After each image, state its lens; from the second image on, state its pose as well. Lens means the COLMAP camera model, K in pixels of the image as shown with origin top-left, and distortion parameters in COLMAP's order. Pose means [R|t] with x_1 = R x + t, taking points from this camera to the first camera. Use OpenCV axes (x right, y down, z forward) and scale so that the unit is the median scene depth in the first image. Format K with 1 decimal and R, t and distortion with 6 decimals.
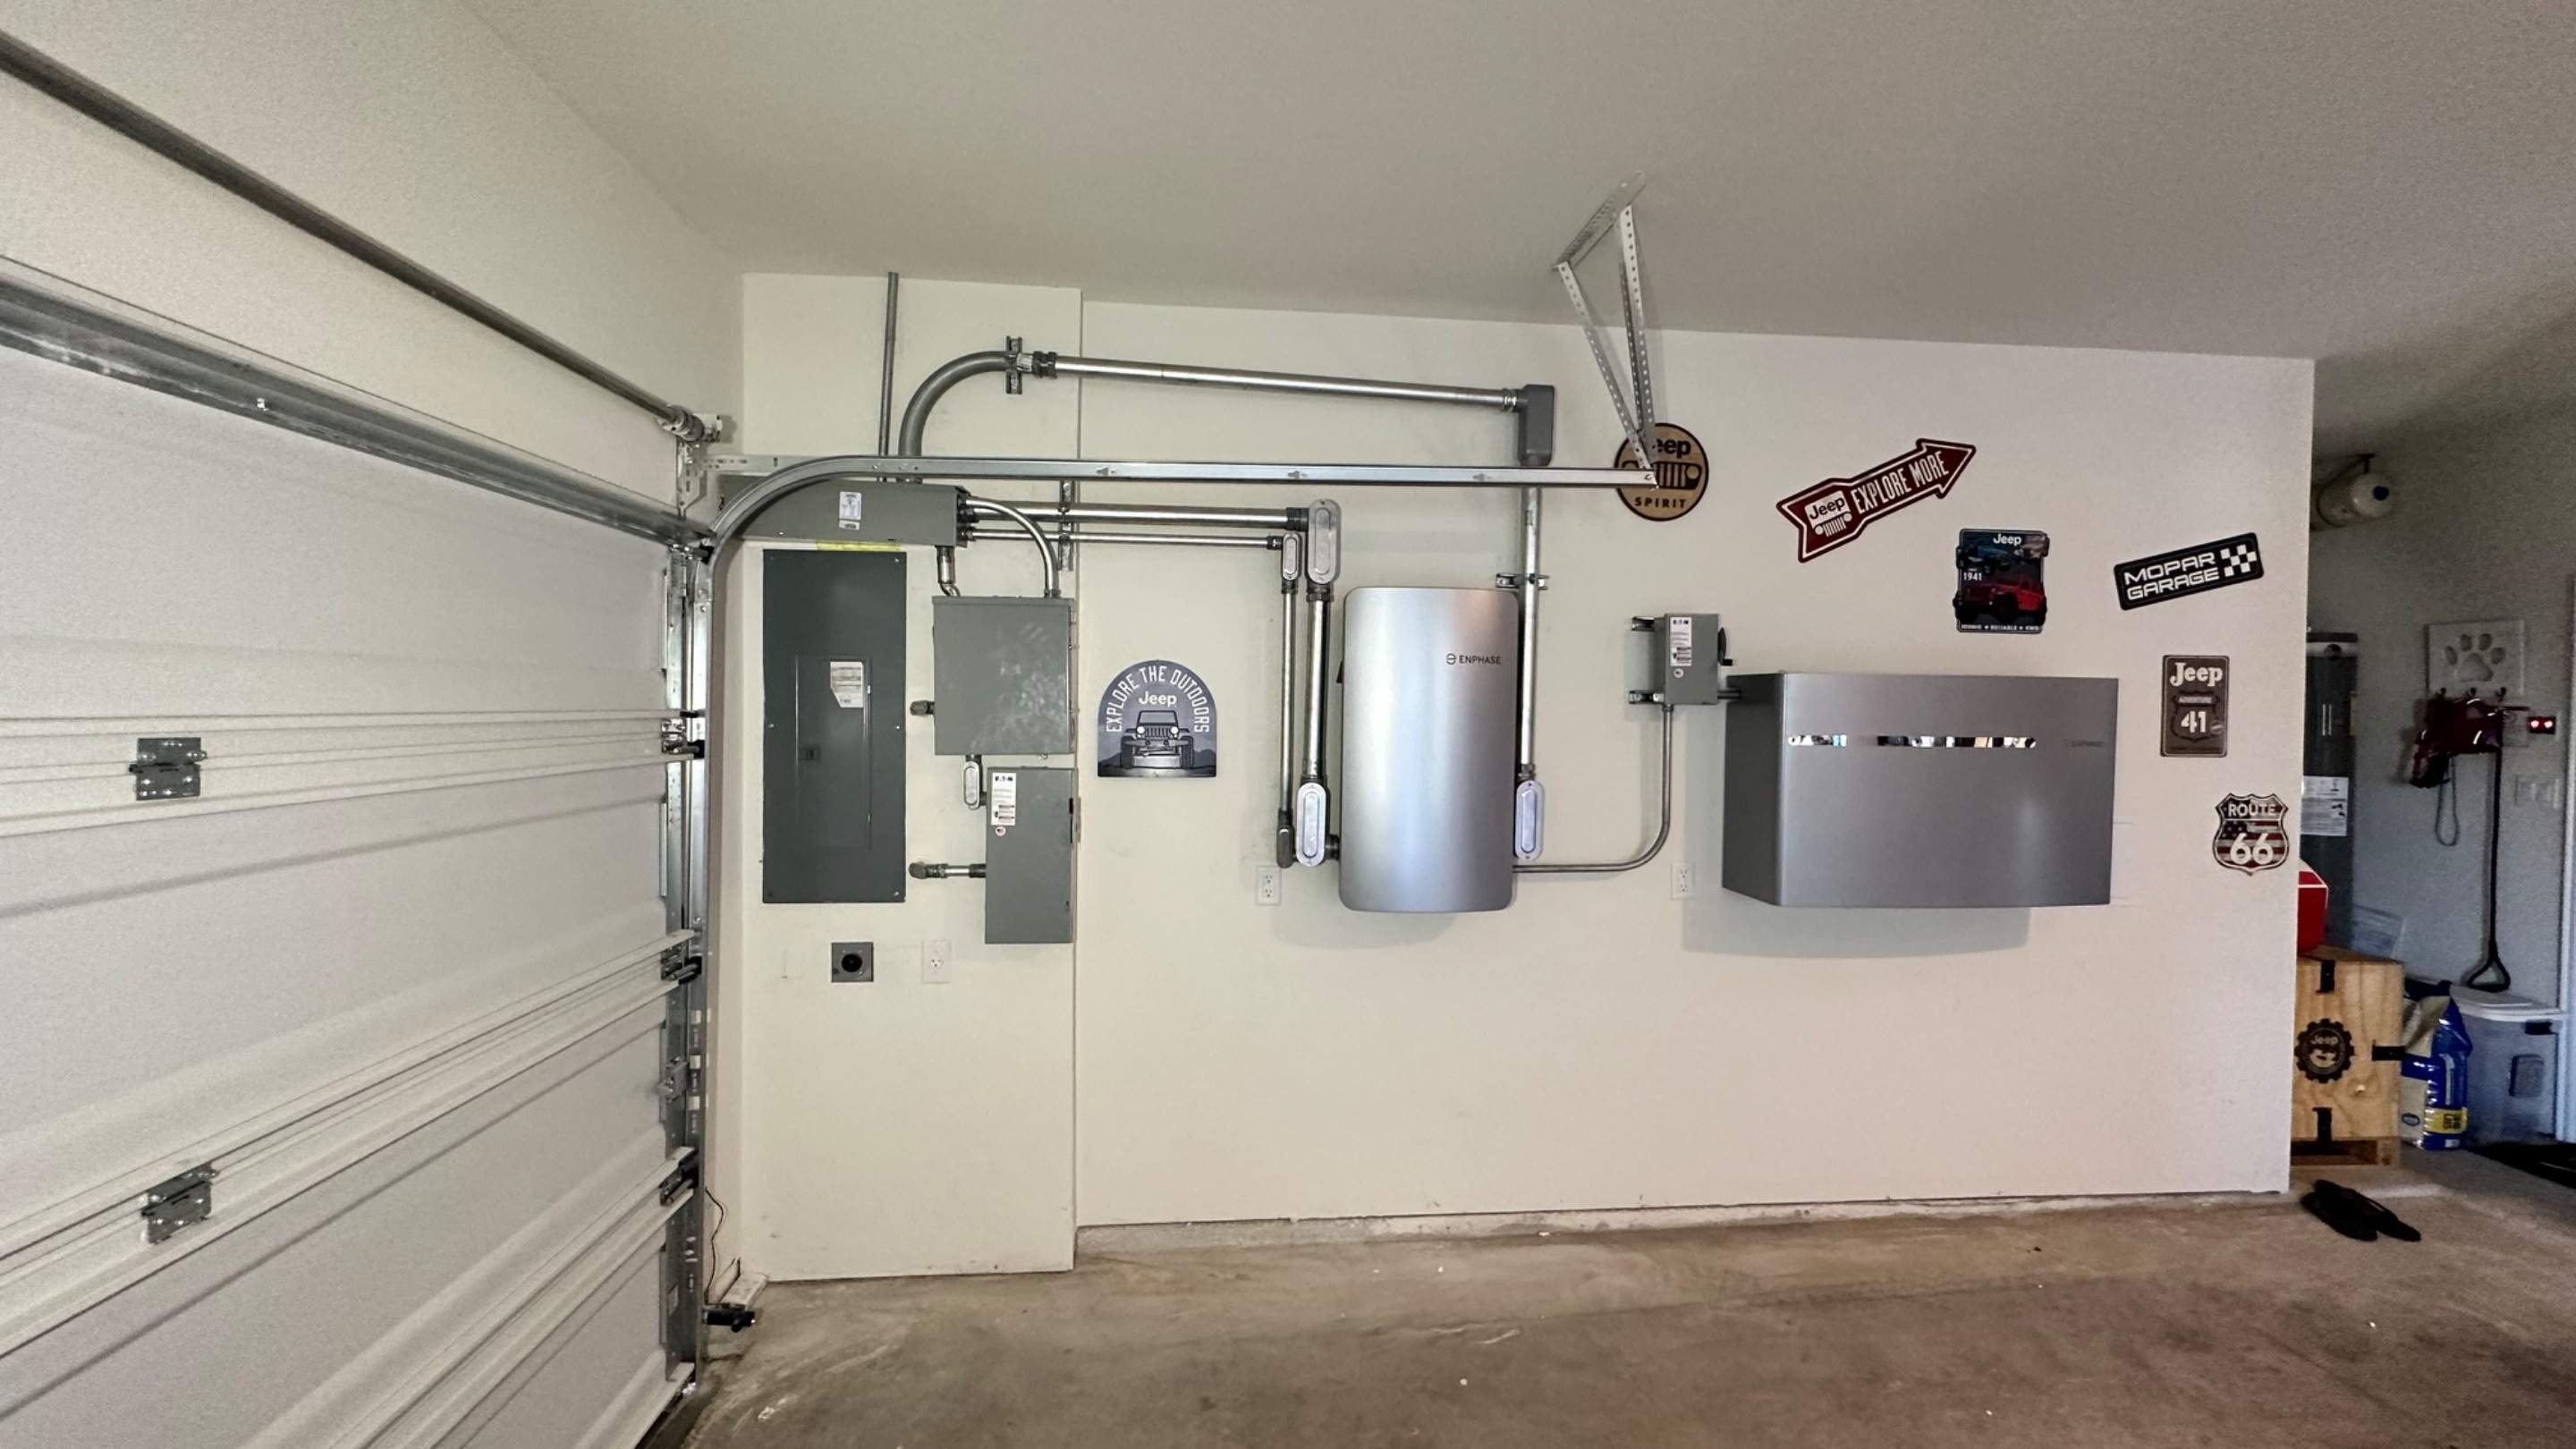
lens RADIAL K [[1031.4, 0, 1288.0], [0, 1031.4, 724.5], [0, 0, 1]] dist [-0.000525, 0.000554]
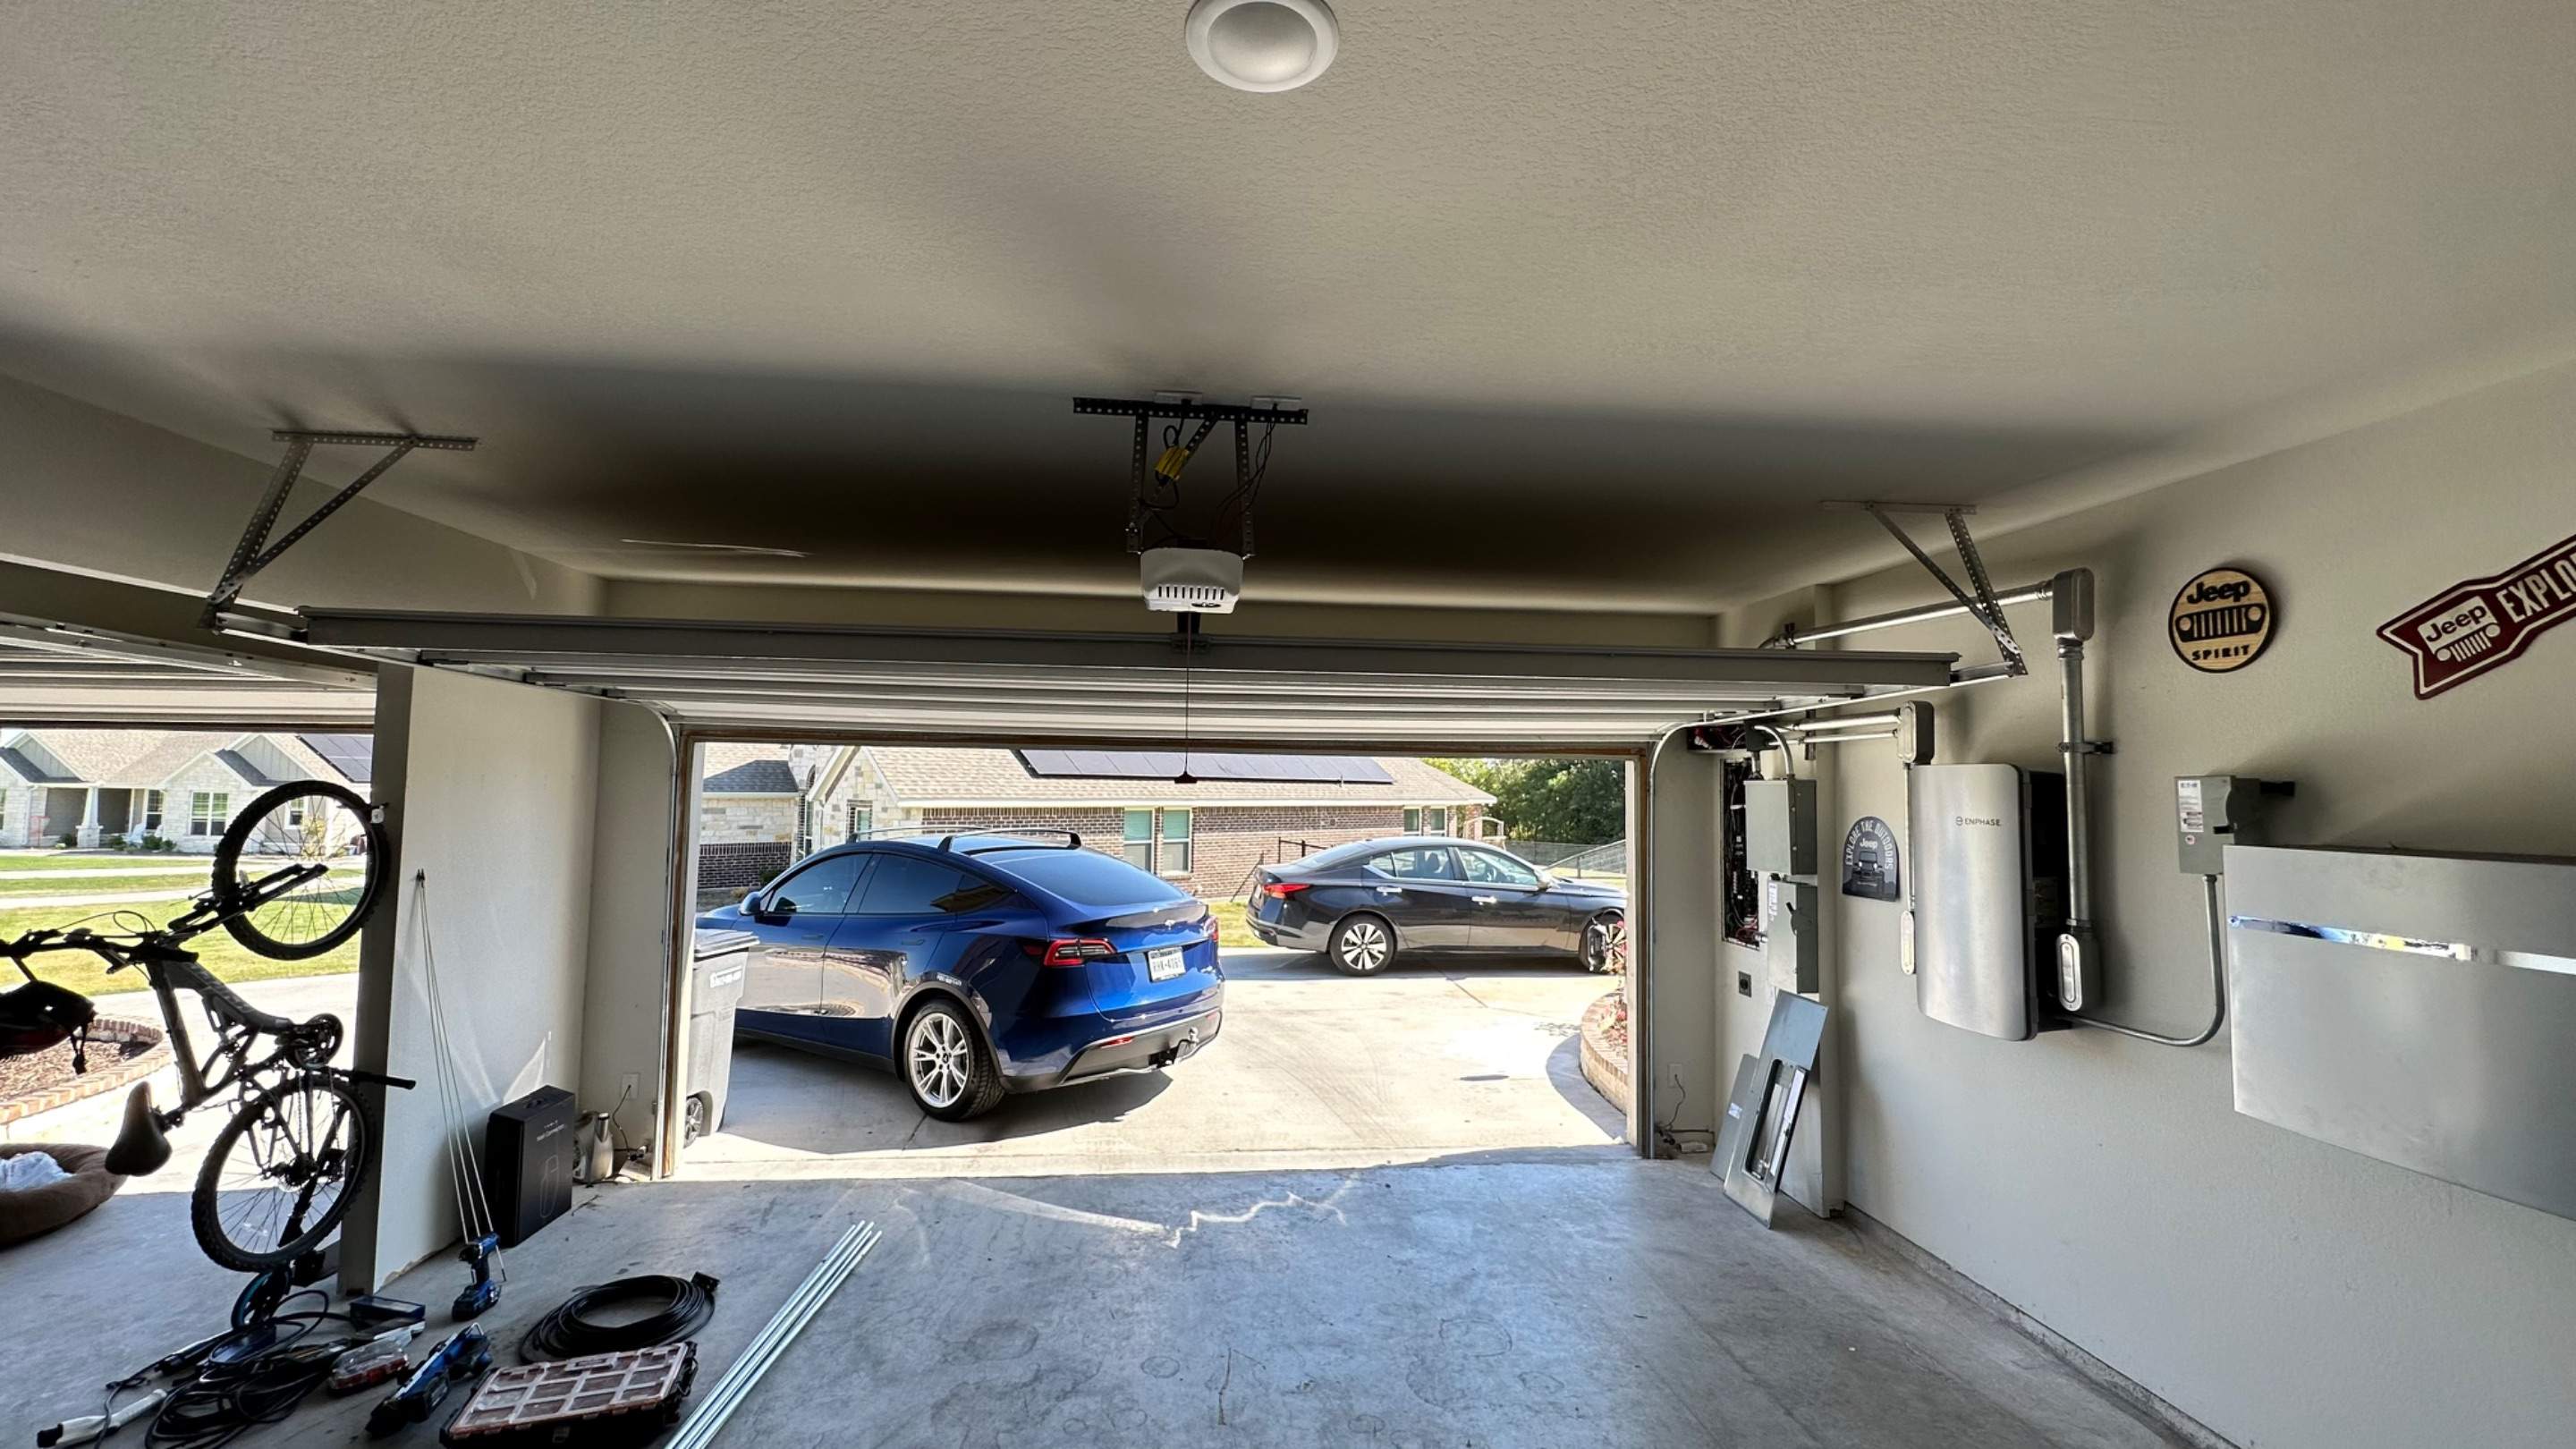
lens RADIAL K [[1031.4, 0, 1288.0], [0, 1031.4, 724.5], [0, 0, 1]] dist [-0.000525, 0.000554]
pose [[0.016859, -0.072033, -0.997260, 1.245423], [-0.033915, 0.996786, -0.072572, -0.055340], [0.999283, 0.035045, 0.014362, 0.153055]]
